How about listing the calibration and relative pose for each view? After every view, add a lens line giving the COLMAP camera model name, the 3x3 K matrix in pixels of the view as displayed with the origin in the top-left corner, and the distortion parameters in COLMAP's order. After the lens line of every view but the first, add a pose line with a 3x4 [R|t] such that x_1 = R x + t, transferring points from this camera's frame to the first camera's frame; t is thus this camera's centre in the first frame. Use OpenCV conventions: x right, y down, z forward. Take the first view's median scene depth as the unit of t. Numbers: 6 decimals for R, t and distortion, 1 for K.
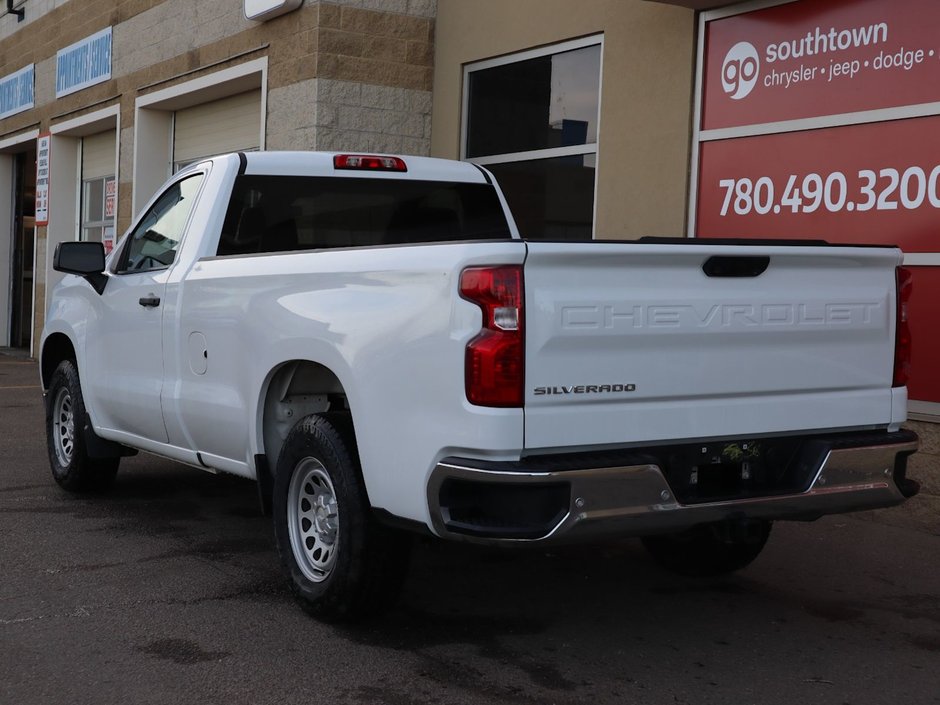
lens RADIAL K [[1452.4, 0, 469.5], [0, 1452.4, 355.4], [0, 0, 1]] dist [-0.003535, 0.000000]
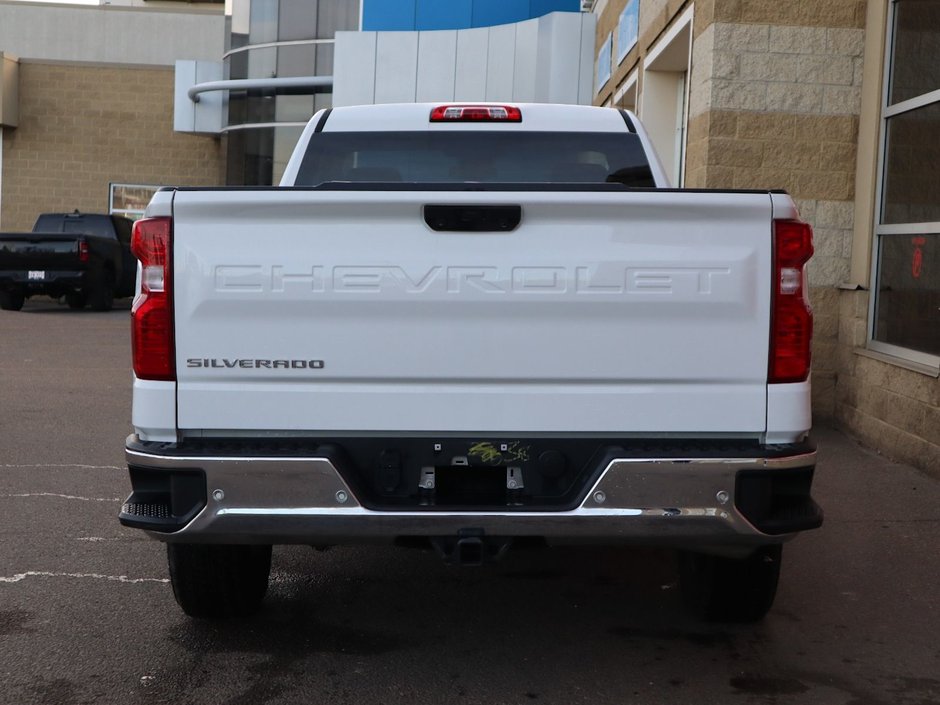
lens RADIAL K [[1603.1, 0, 470.7], [0, 1603.1, 348.9], [0, 0, 1]] dist [0.008977, 0.000000]
pose [[0.860603, 0.030649, -0.508354, 0.620066], [-0.031444, 0.999481, 0.007028, 0.003944], [0.508305, 0.009936, 0.861120, 0.241768]]
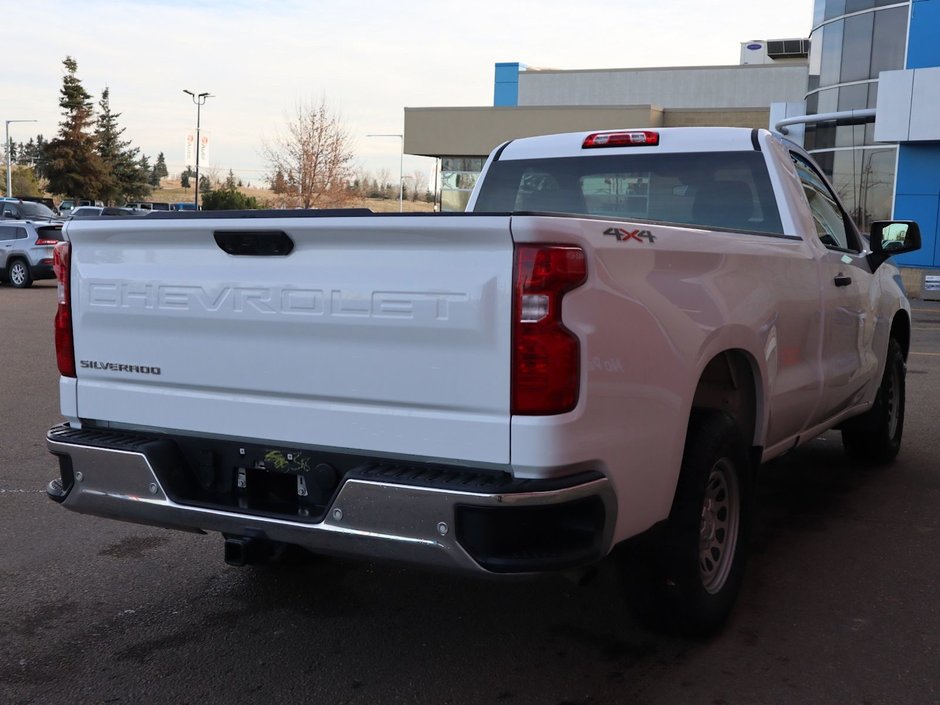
lens RADIAL K [[1148.0, 0, 468.9], [0, 1148.0, 354.9], [0, 0, 1]] dist [-0.001377, 0.000000]
pose [[0.503091, 0.081096, -0.860420, 0.819240], [-0.052767, 0.996613, 0.063080, -0.044278], [0.862621, 0.013667, 0.505666, 0.756260]]
